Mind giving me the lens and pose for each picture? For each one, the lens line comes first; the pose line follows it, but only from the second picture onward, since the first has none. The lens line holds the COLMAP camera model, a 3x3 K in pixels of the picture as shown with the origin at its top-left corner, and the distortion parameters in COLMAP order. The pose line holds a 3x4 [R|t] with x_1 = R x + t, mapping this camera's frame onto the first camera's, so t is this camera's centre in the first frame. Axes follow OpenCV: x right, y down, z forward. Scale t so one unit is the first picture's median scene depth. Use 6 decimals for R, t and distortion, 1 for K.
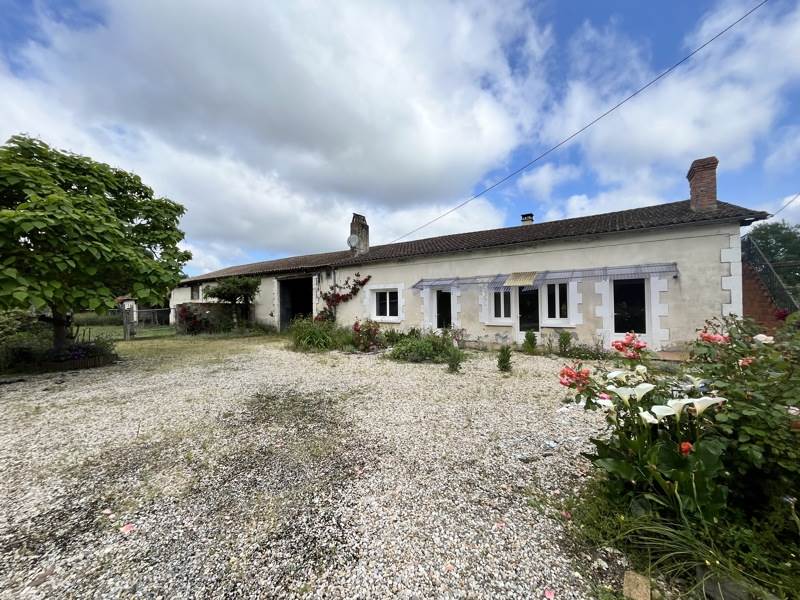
lens RADIAL K [[321.4, 0, 398.3], [0, 321.4, 301.3], [0, 0, 1]] dist [-0.001124, -0.000596]
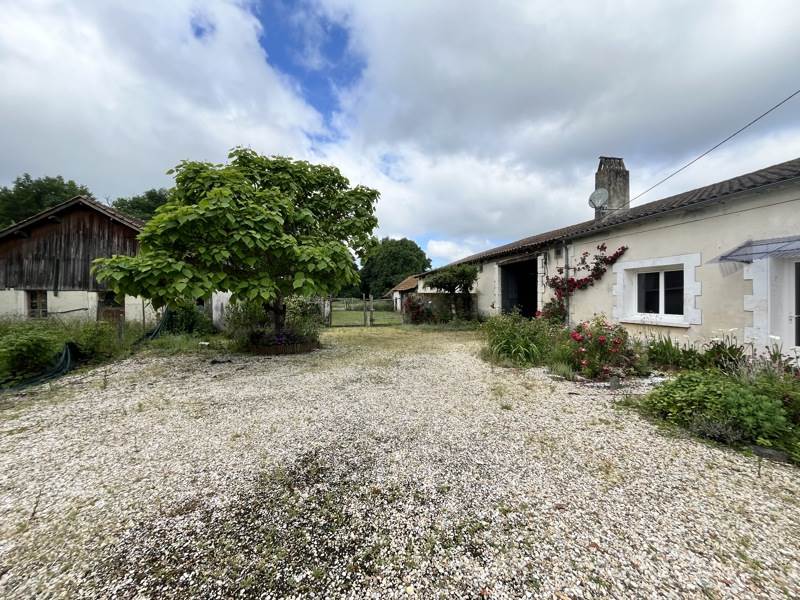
lens RADIAL K [[321.4, 0, 398.3], [0, 321.4, 301.3], [0, 0, 1]] dist [-0.001124, -0.000596]
pose [[0.725956, 0.011890, -0.687639, 0.020596], [0.010282, 0.999551, 0.028138, 0.002420], [0.687665, -0.027497, 0.725507, 0.248902]]
